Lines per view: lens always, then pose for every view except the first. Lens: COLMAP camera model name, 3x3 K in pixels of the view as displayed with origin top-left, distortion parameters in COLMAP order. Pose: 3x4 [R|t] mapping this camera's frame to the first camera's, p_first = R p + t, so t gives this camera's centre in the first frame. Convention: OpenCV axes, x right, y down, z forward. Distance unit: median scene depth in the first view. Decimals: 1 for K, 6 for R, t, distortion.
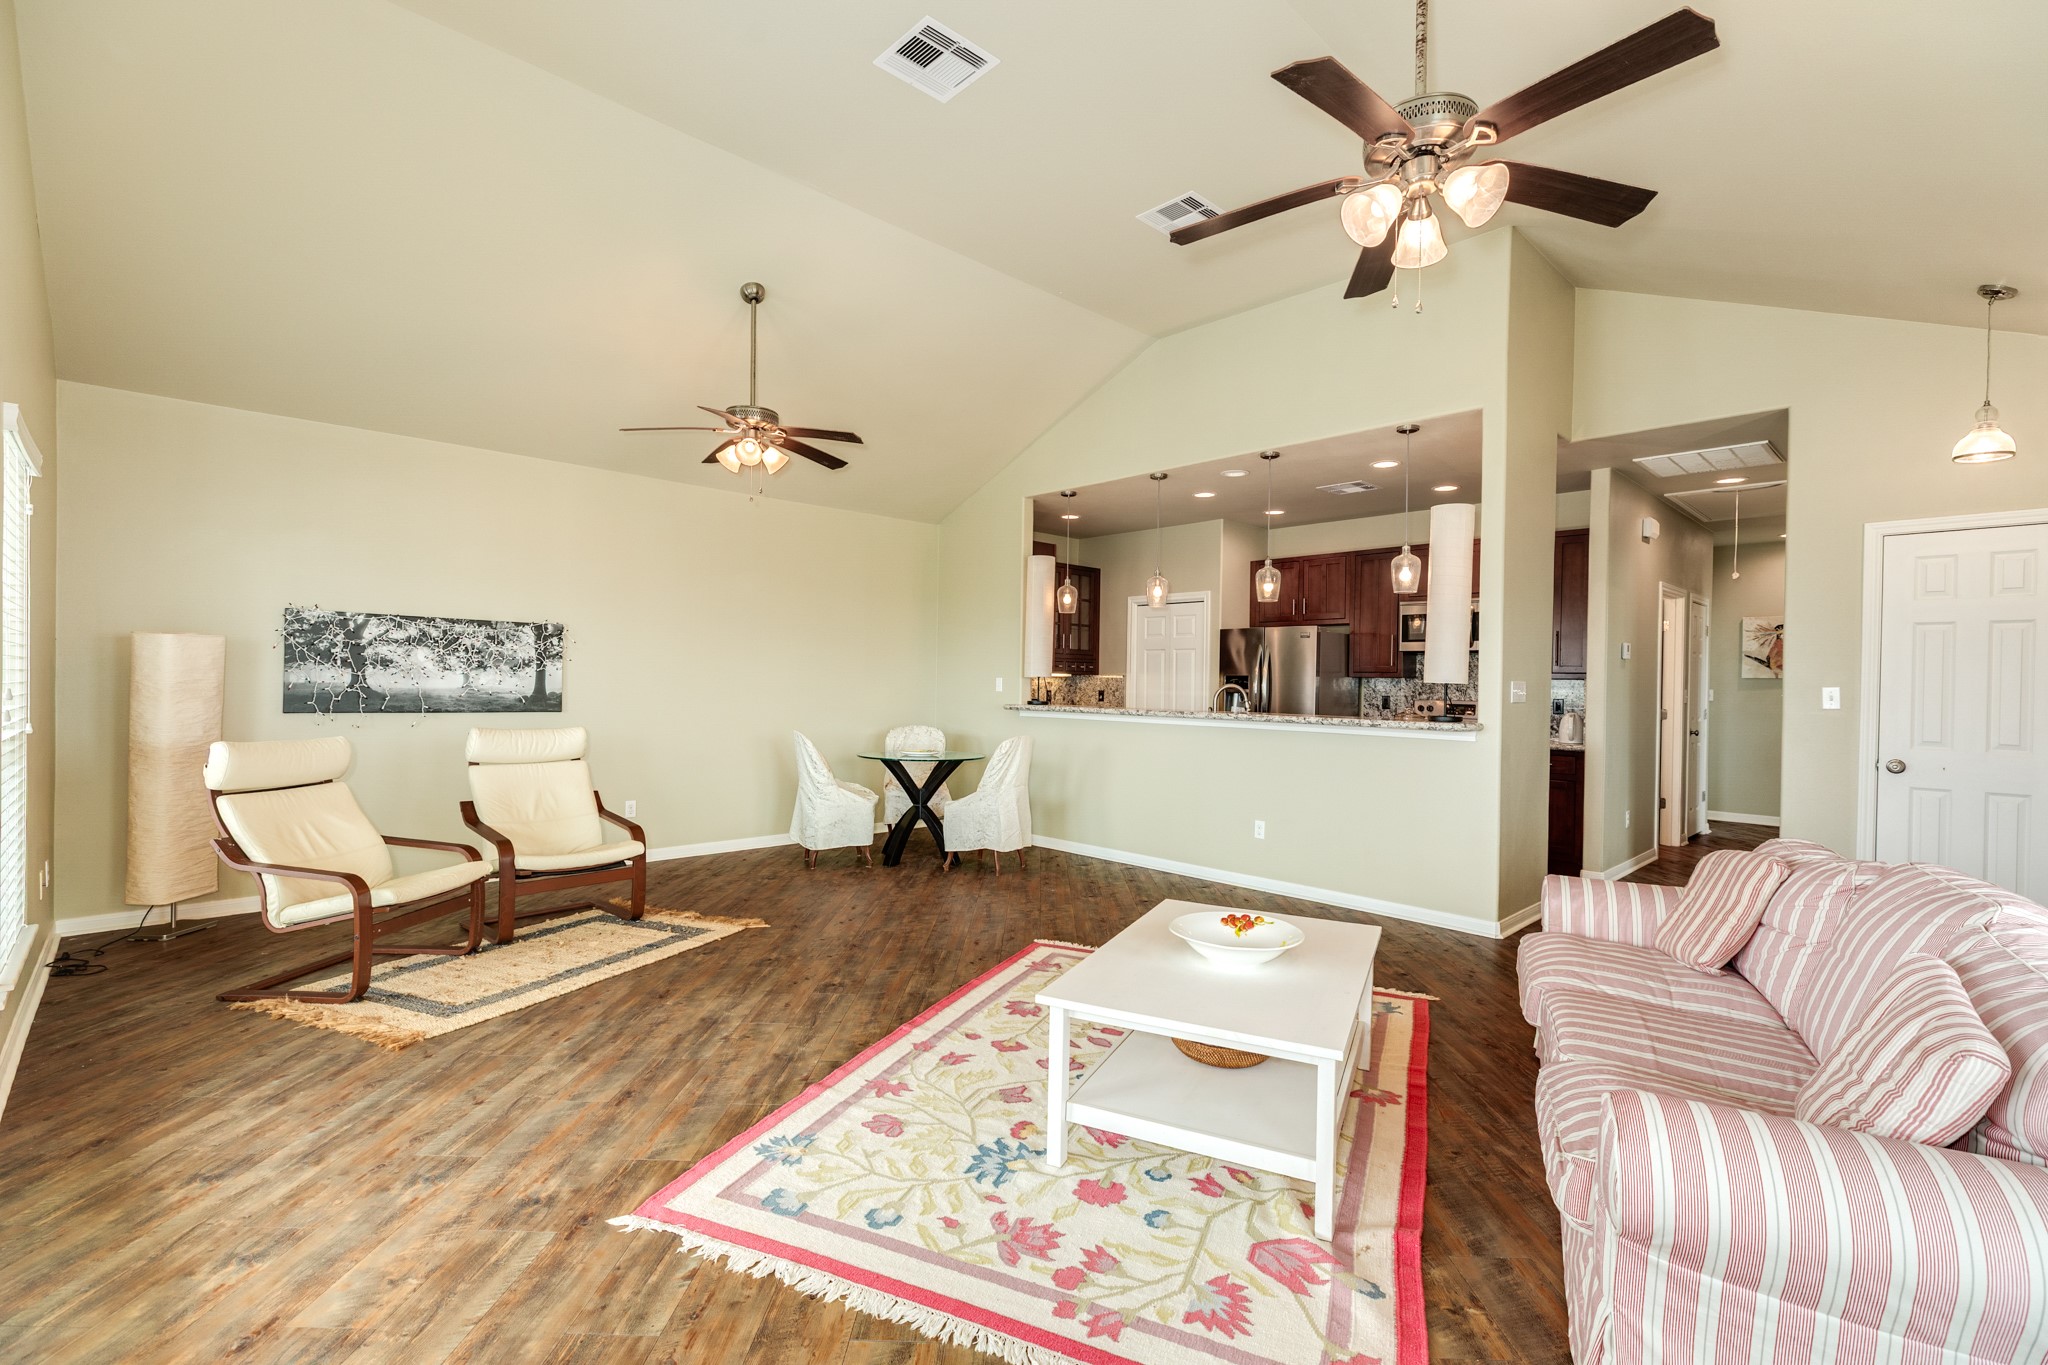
lens RADIAL K [[924.0, 0, 1056.5], [0, 924.0, 683.4], [0, 0, 1]] dist [0.005354, -0.000924]
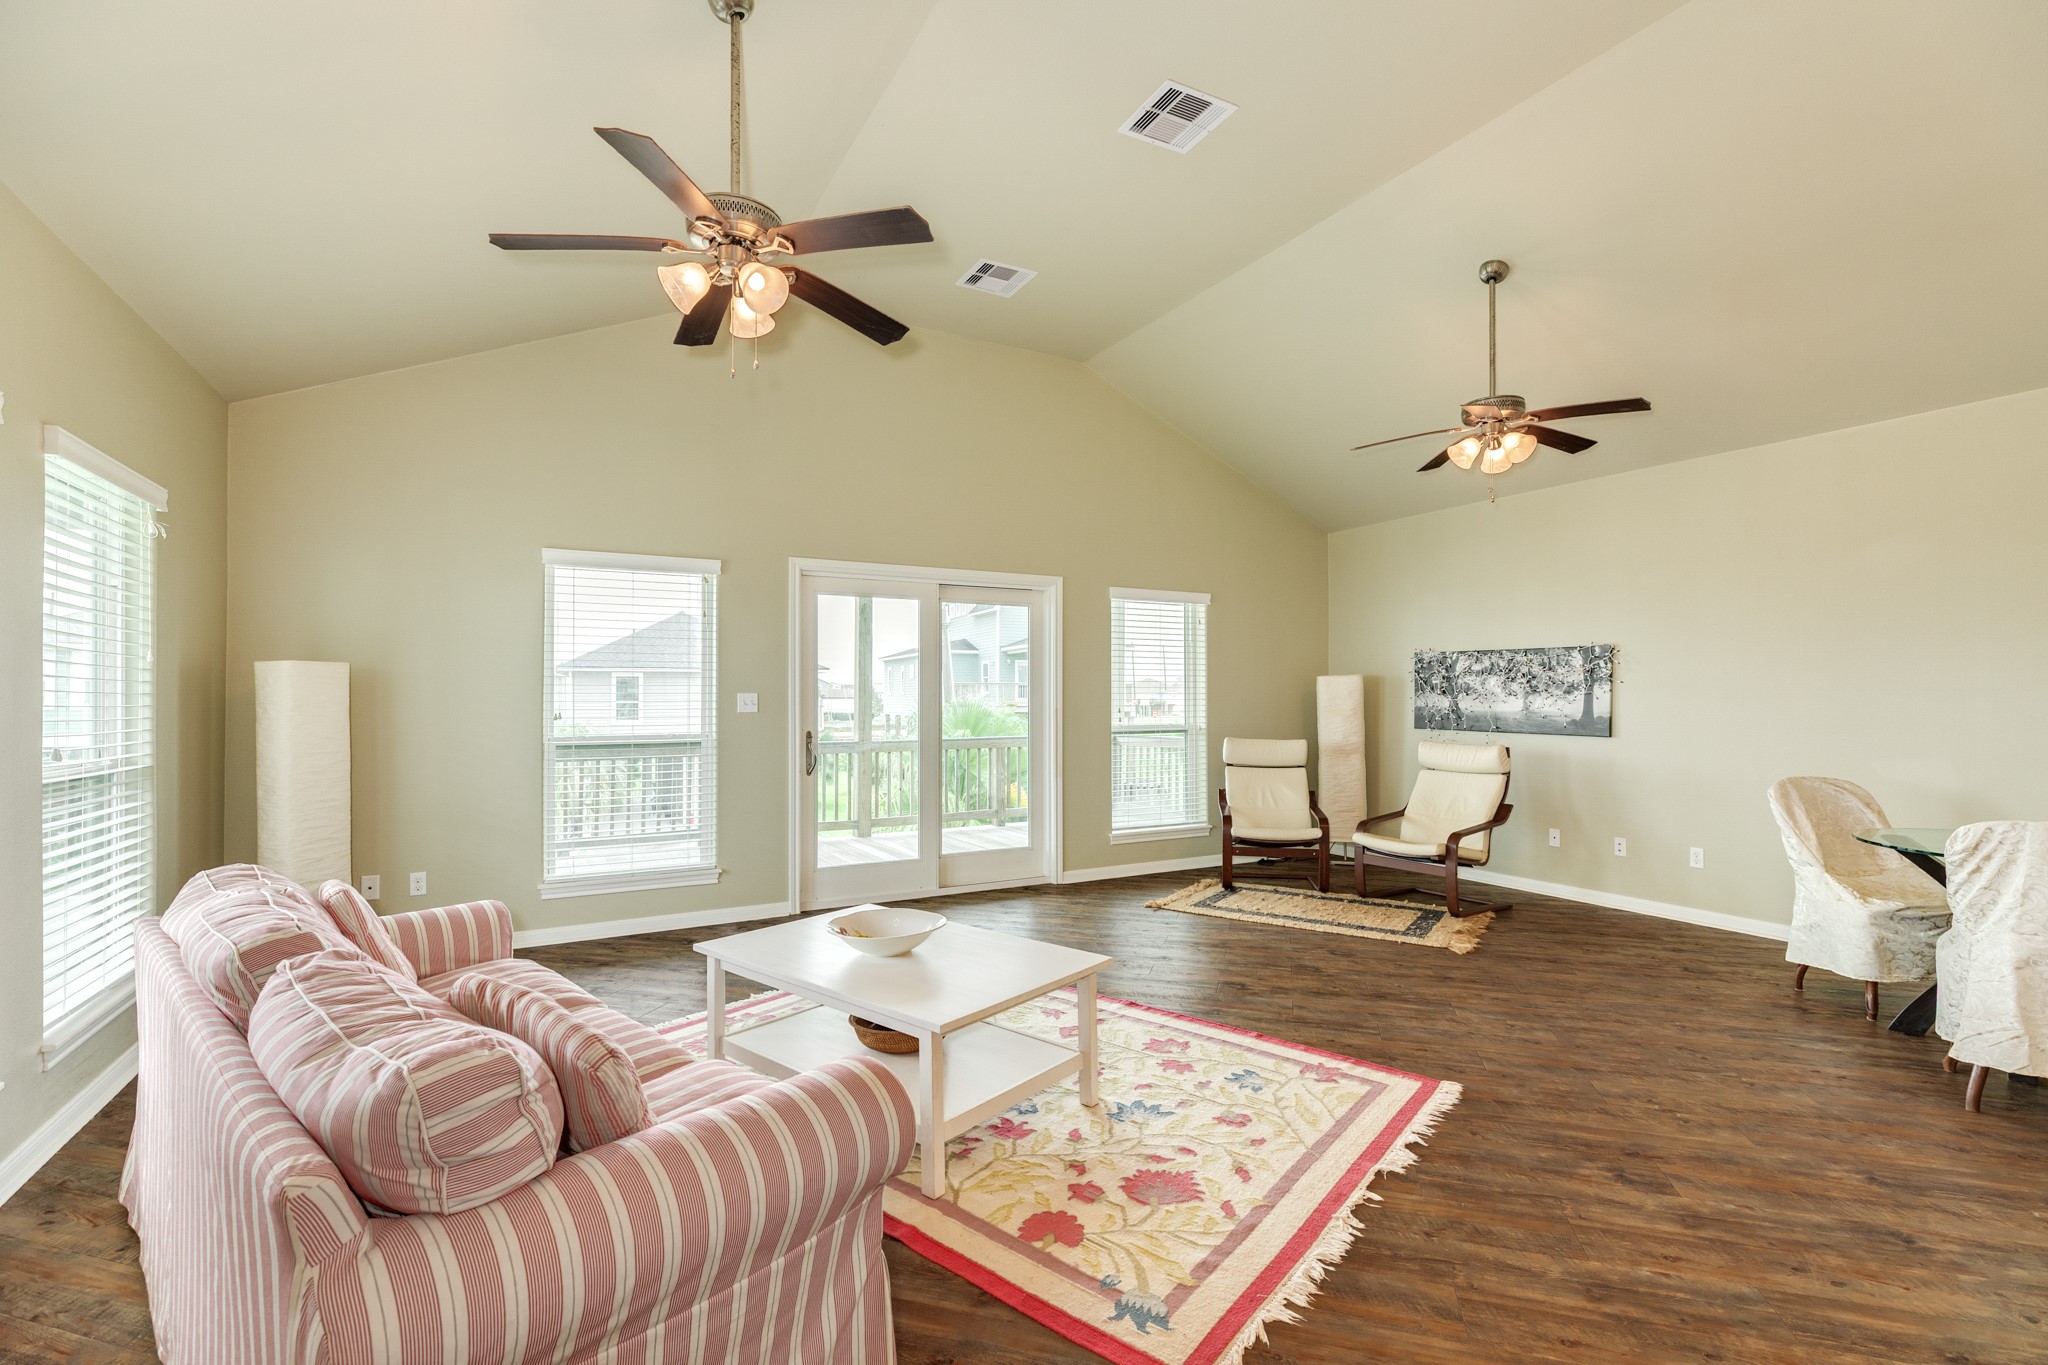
lens RADIAL K [[924.0, 0, 1020.7], [0, 924.0, 678.3], [0, 0, 1]] dist [0.005354, -0.000924]
pose [[-0.284776, -0.033984, -0.957992, 0.574807], [-0.004026, 0.999405, -0.034256, 0.006028], [0.958586, -0.005898, -0.284743, 0.706303]]
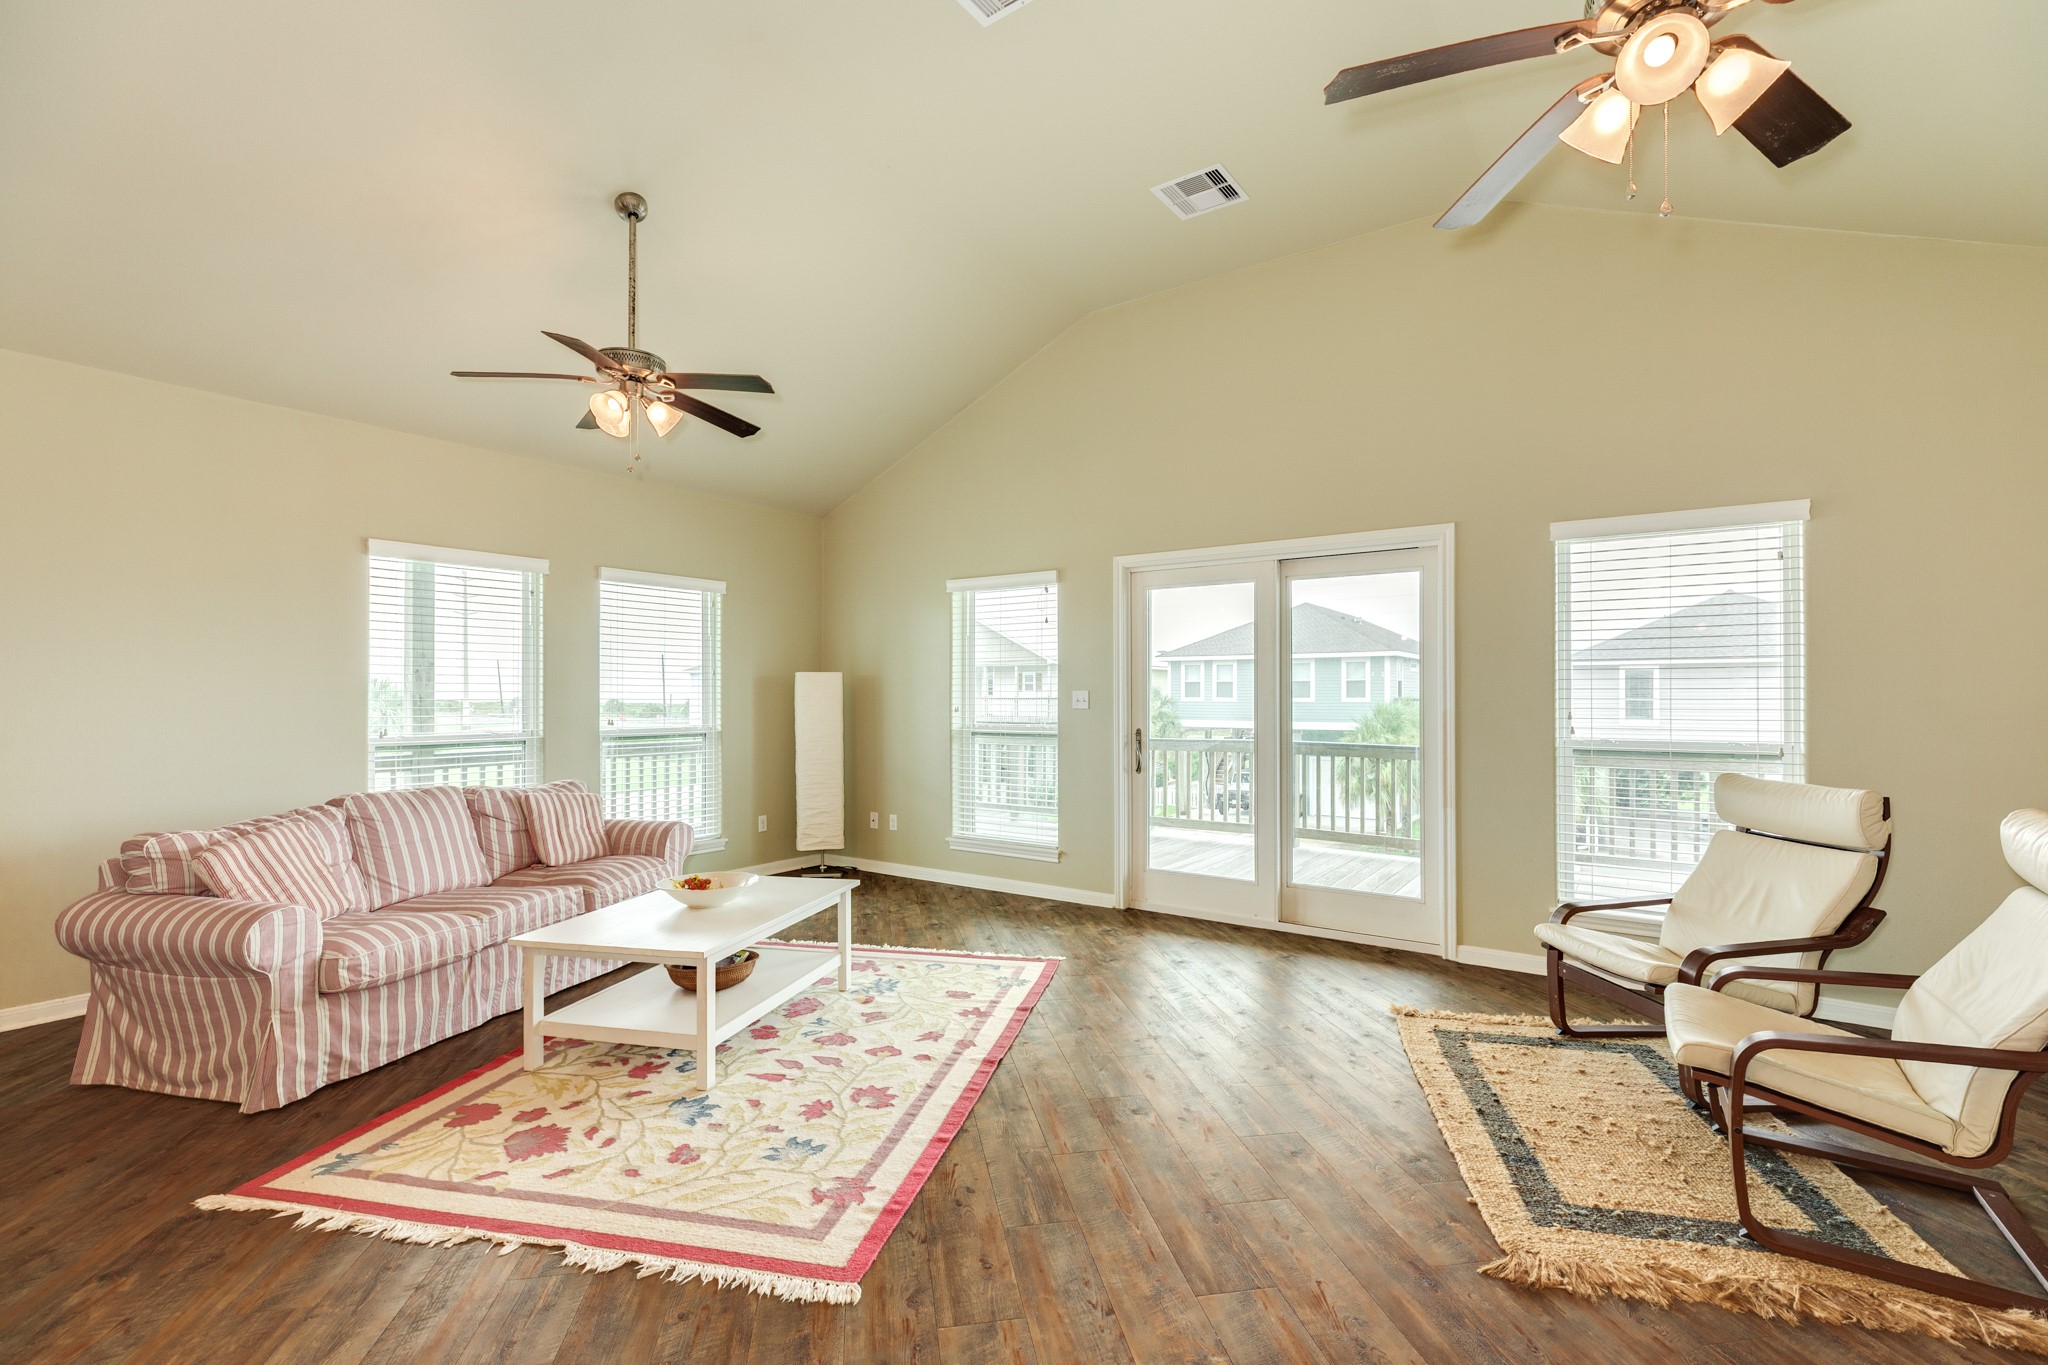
lens RADIAL K [[924.0, 0, 1031.8], [0, 924.0, 694.0], [0, 0, 1]] dist [0.005354, -0.000924]
pose [[-0.986687, -0.016637, -0.161776, -0.022788], [-0.016930, 0.999857, 0.000434, -0.005262], [0.161745, 0.003168, -0.986827, 1.144250]]
